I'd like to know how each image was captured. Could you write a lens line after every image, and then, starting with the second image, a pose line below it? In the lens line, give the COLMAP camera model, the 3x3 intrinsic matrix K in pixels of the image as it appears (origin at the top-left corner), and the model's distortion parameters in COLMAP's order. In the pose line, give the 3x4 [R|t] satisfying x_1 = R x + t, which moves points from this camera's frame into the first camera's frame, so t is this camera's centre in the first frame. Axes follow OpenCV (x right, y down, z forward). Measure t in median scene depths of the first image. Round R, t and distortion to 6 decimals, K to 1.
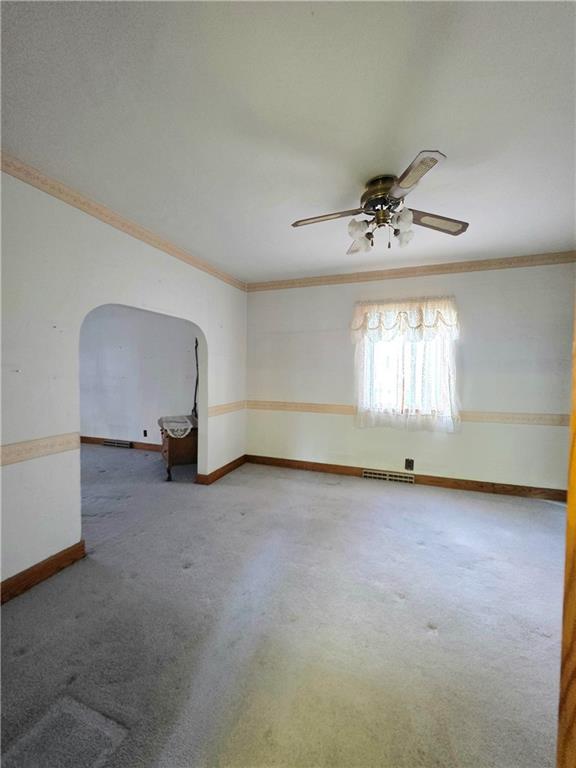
lens RADIAL K [[309.1, 0, 297.0], [0, 309.1, 376.1], [0, 0, 1]] dist [-0.000240, -0.000153]
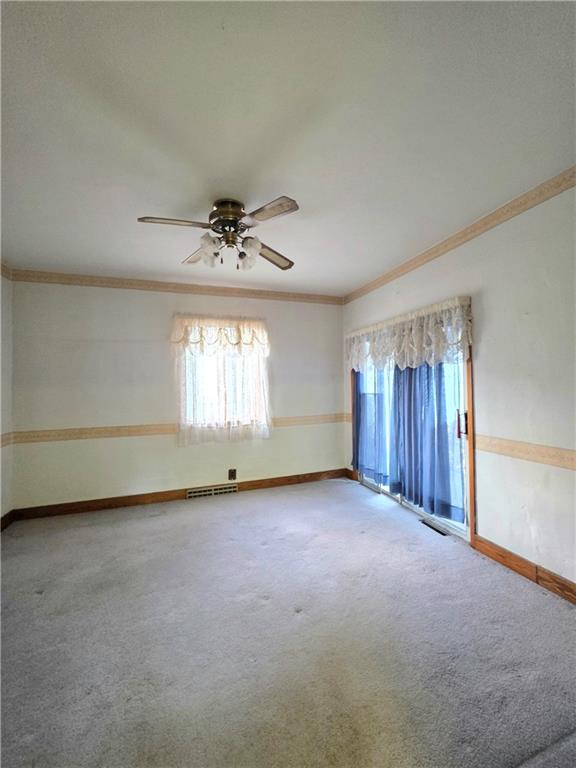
lens RADIAL K [[309.1, 0, 297.0], [0, 309.1, 376.1], [0, 0, 1]] dist [-0.000240, -0.000153]
pose [[0.771211, -0.006825, 0.636543, -0.134222], [0.035431, 0.998853, -0.032217, -0.004155], [-0.635593, 0.047400, 0.770568, 0.044331]]
